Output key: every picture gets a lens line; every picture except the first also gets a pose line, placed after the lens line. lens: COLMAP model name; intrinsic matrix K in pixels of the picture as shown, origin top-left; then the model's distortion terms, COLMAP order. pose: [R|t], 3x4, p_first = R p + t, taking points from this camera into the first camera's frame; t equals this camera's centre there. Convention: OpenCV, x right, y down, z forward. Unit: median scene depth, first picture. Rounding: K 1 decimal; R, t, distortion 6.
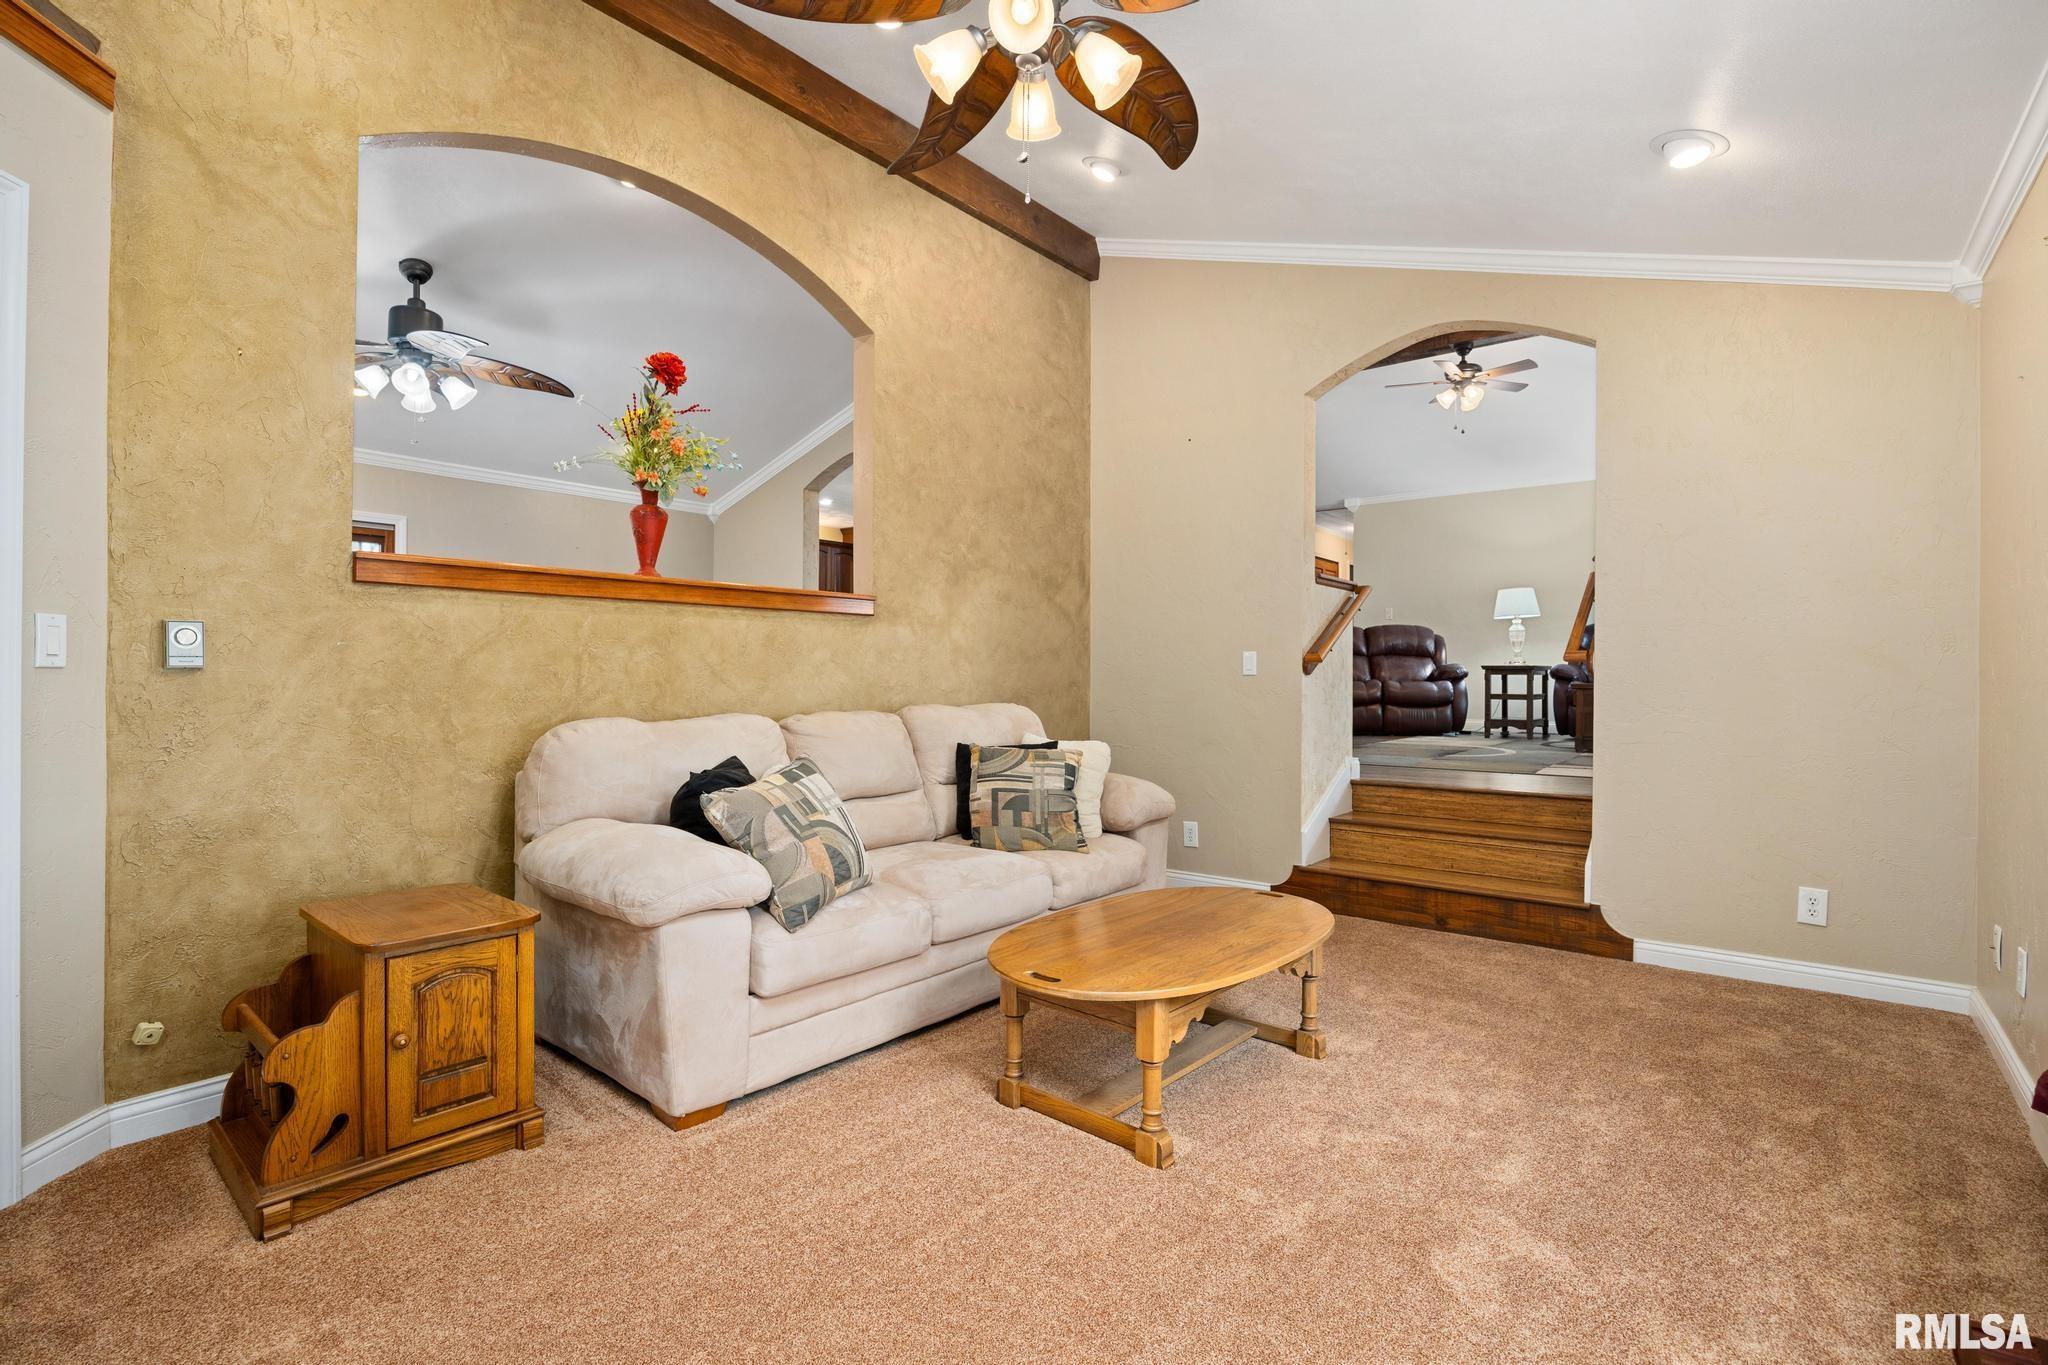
lens RADIAL K [[1024.1, 0, 1024.0], [0, 1024.1, 682.5], [0, 0, 1]] dist [-0.001894, -0.000302]
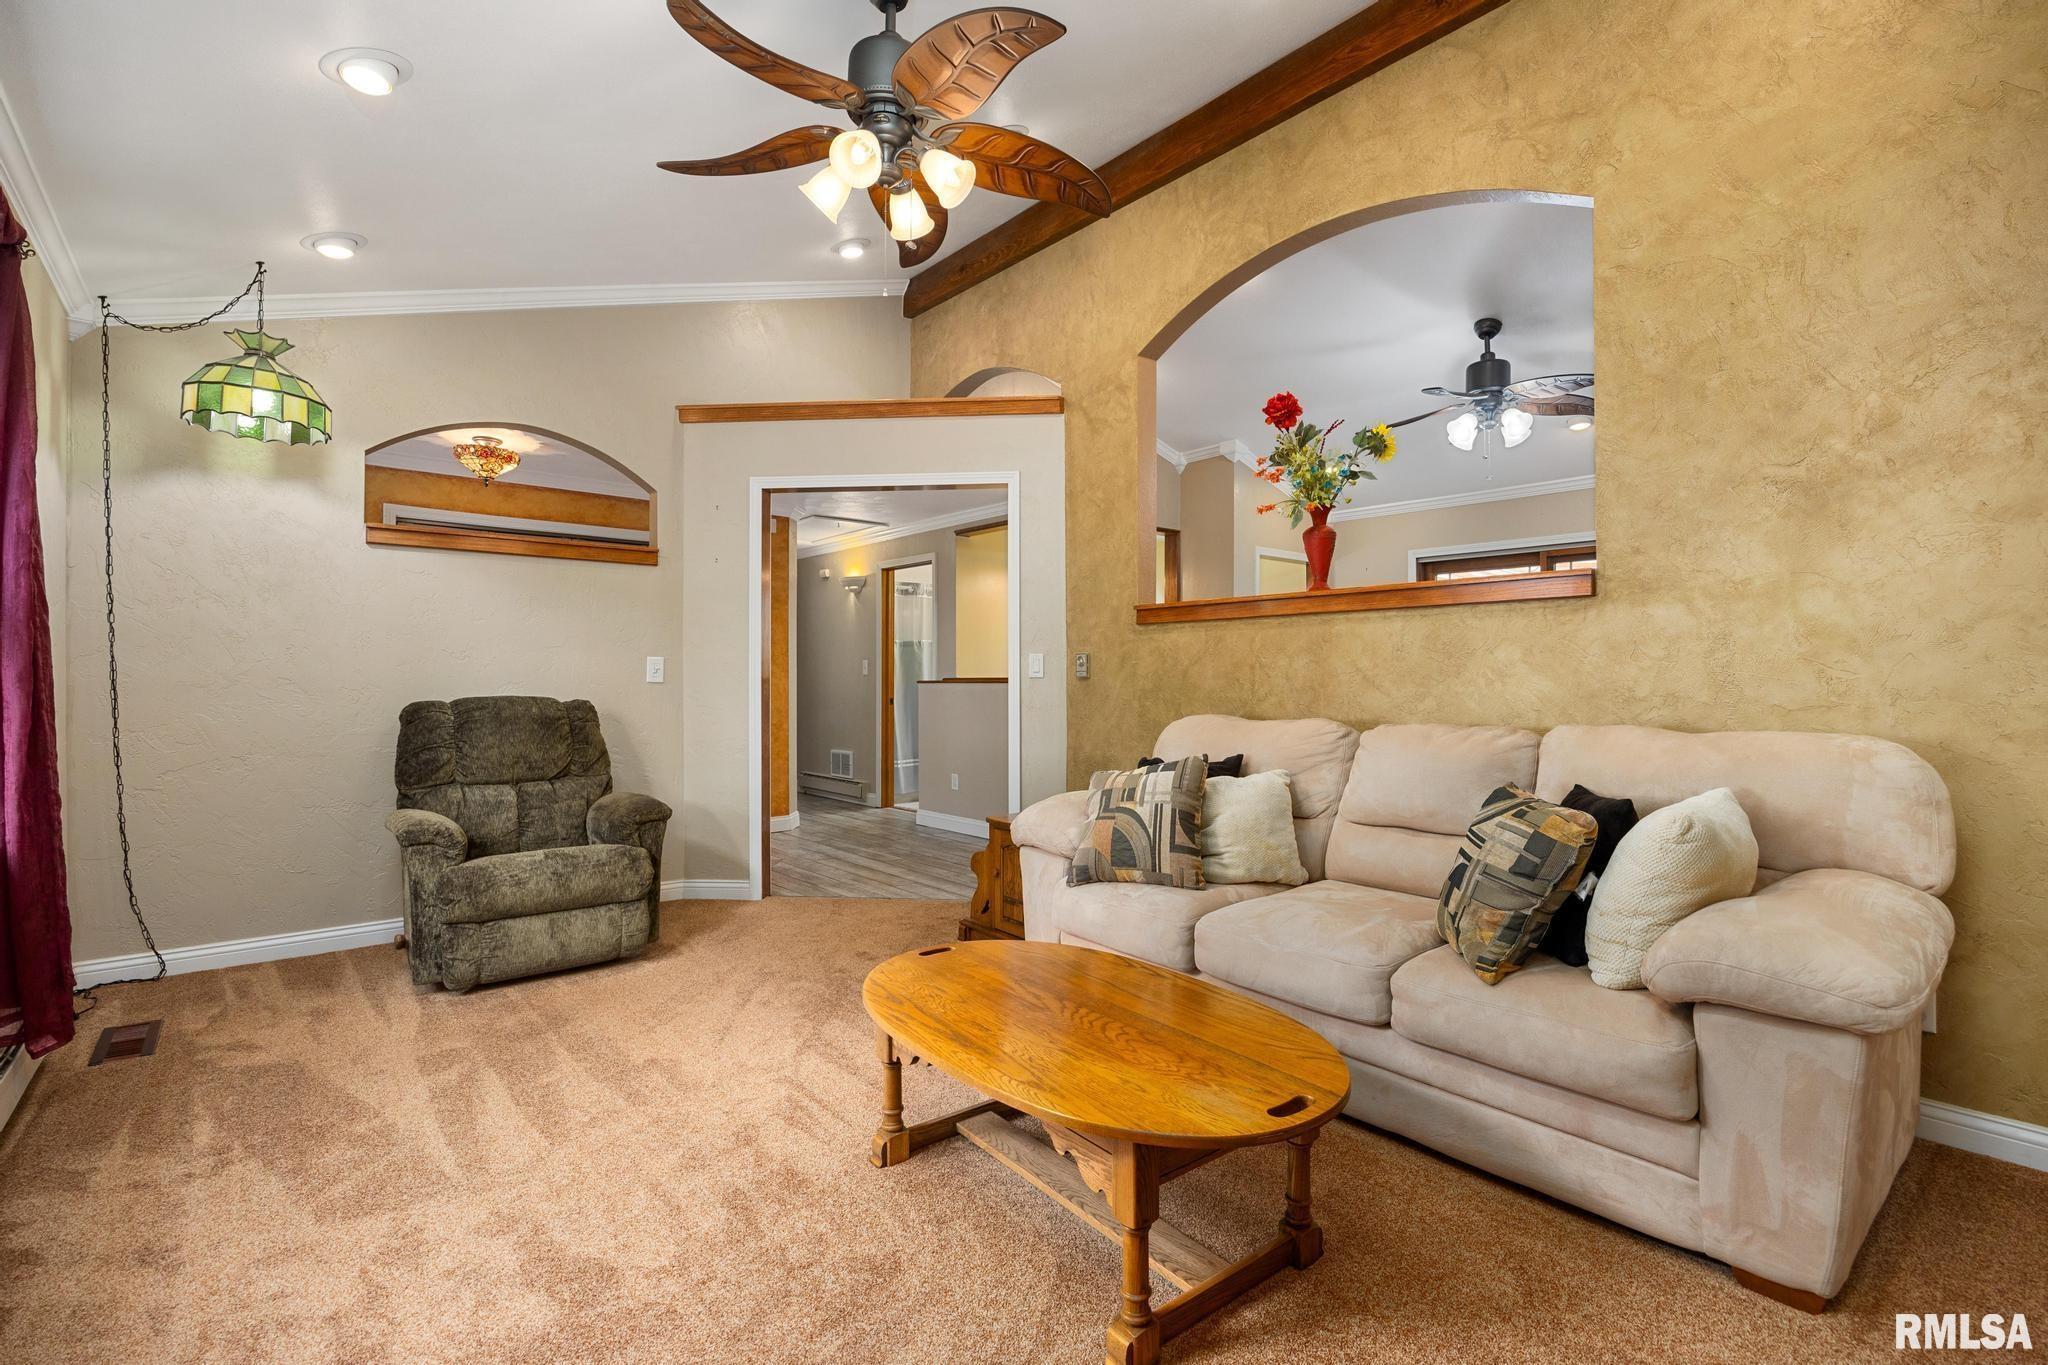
lens RADIAL K [[942.6, 0, 1024.0], [0, 942.6, 682.5], [0, 0, 1]] dist [-0.002412, -0.000193]
pose [[-0.219898, 0.000647, -0.975523, 0.693658], [-0.005826, 0.999981, 0.001977, -0.005247], [0.975505, 0.006118, -0.219890, 0.918135]]
